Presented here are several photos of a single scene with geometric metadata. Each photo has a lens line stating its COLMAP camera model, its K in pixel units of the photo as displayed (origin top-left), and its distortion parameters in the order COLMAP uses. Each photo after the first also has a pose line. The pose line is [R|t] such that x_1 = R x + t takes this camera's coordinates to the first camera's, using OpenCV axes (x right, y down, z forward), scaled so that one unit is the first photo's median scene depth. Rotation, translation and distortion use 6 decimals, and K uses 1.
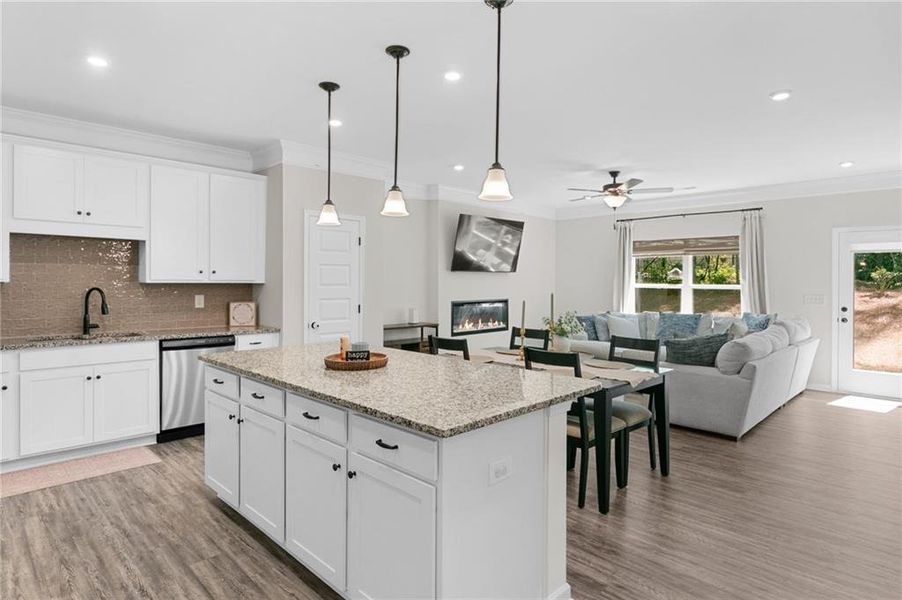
lens RADIAL K [[508.6, 0, 460.7], [0, 508.6, 281.9], [0, 0, 1]] dist [-0.003638, -0.000973]
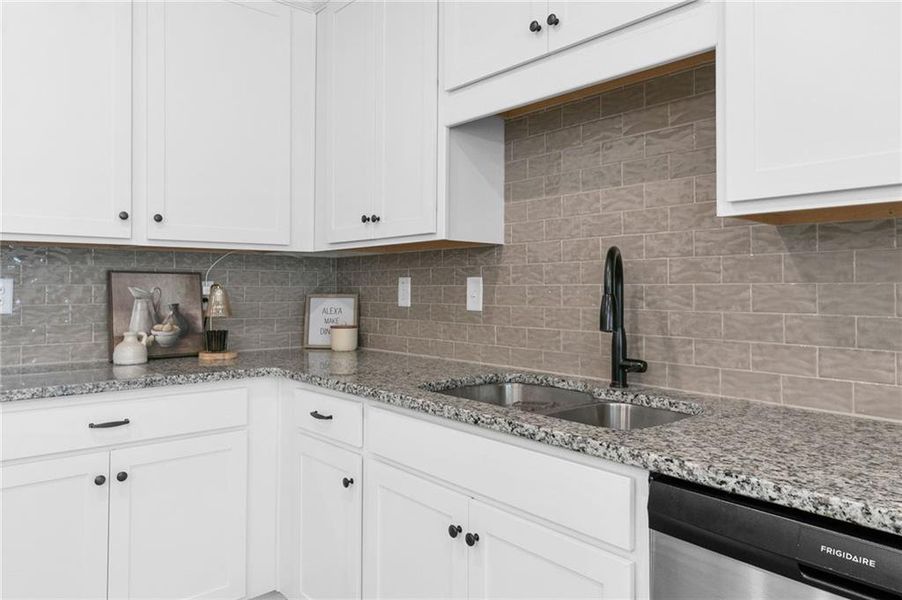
lens RADIAL K [[602.9, 0, 450.4], [0, 602.9, 285.4], [0, 0, 1]] dist [0.004867, 0.000590]
pose [[-0.066832, -0.004881, -0.997752, -0.342873], [-0.001948, 0.999987, -0.004761, 0.039401], [0.997762, 0.001625, -0.066840, 0.962587]]
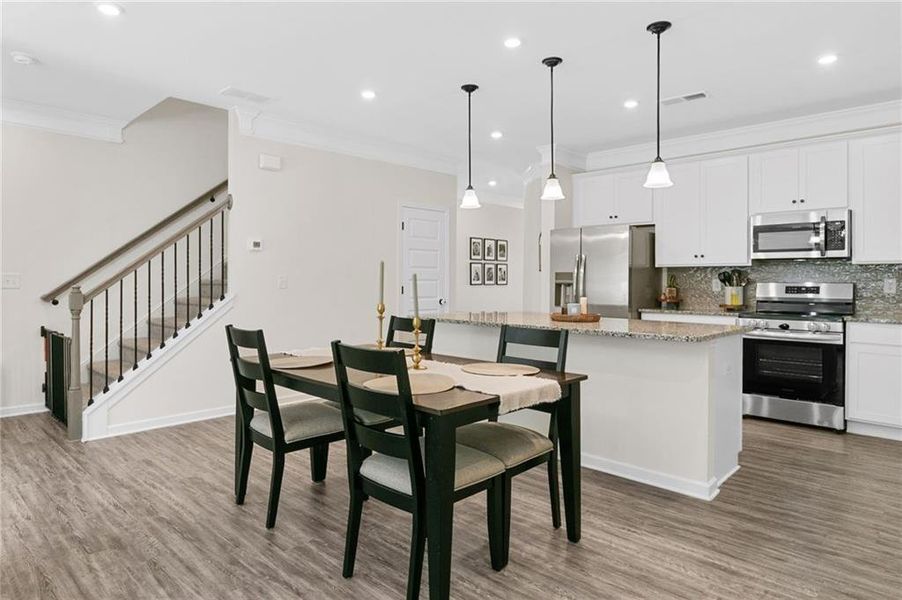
lens RADIAL K [[549.5, 0, 448.2], [0, 549.5, 282.9], [0, 0, 1]] dist [0.004444, 0.000360]
pose [[-0.999834, -0.008584, -0.016085, 0.094538], [-0.008642, 0.999956, 0.003556, 0.044920], [0.016054, 0.003694, -0.999864, 1.662151]]
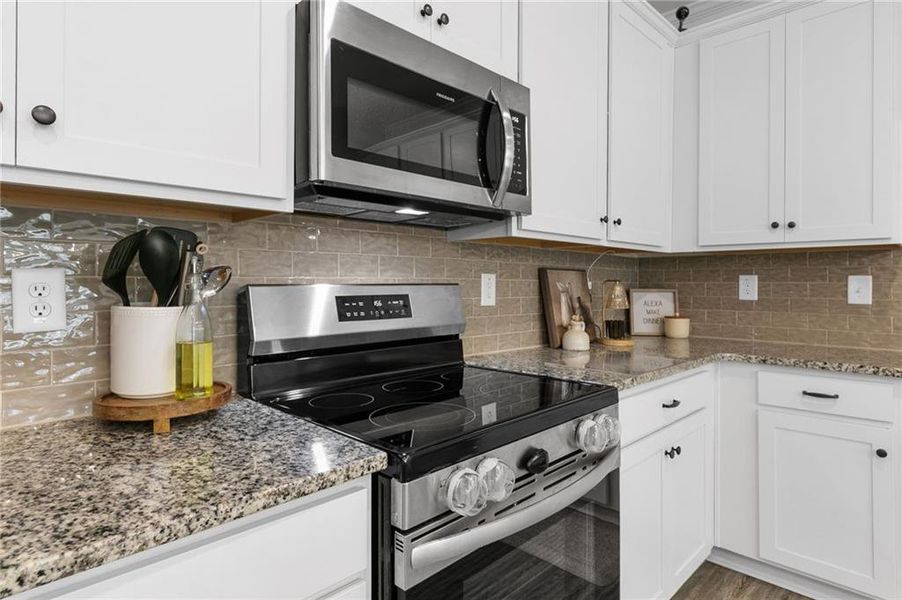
lens RADIAL K [[496.8, 0, 450.5], [0, 496.8, 276.4], [0, 0, 1]] dist [0.004677, -0.000047]
pose [[-0.002822, -0.014681, -0.999888, -0.354921], [-0.007170, 0.999867, -0.014661, 0.041010], [0.999970, 0.007128, -0.002927, 0.500431]]
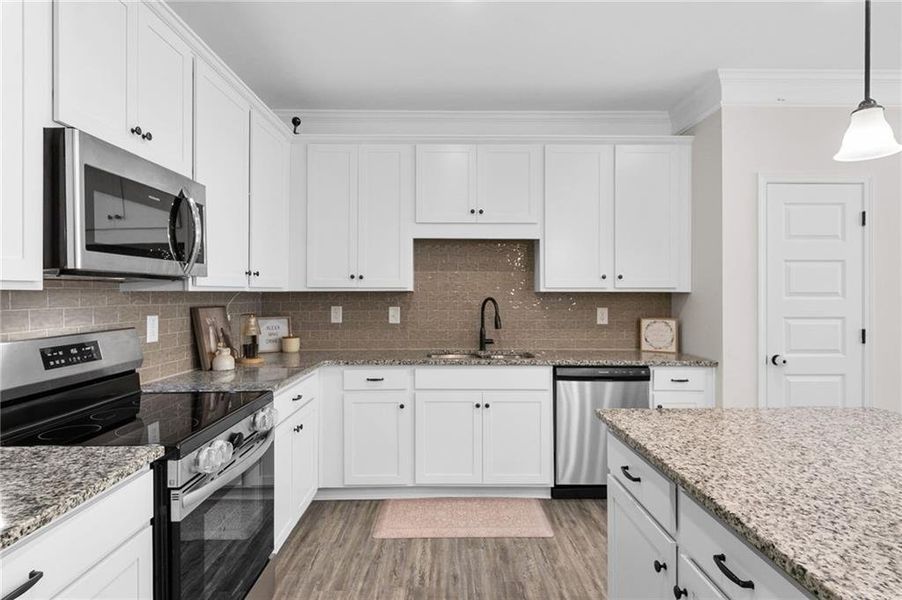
lens RADIAL K [[488.0, 0, 449.1], [0, 488.0, 292.5], [0, 0, 1]] dist [0.004319, 0.000321]
pose [[0.706153, -0.005886, -0.708034, -0.185638], [0.002071, 0.999978, -0.006248, 0.008248], [0.708056, 0.002946, 0.706150, 0.376759]]
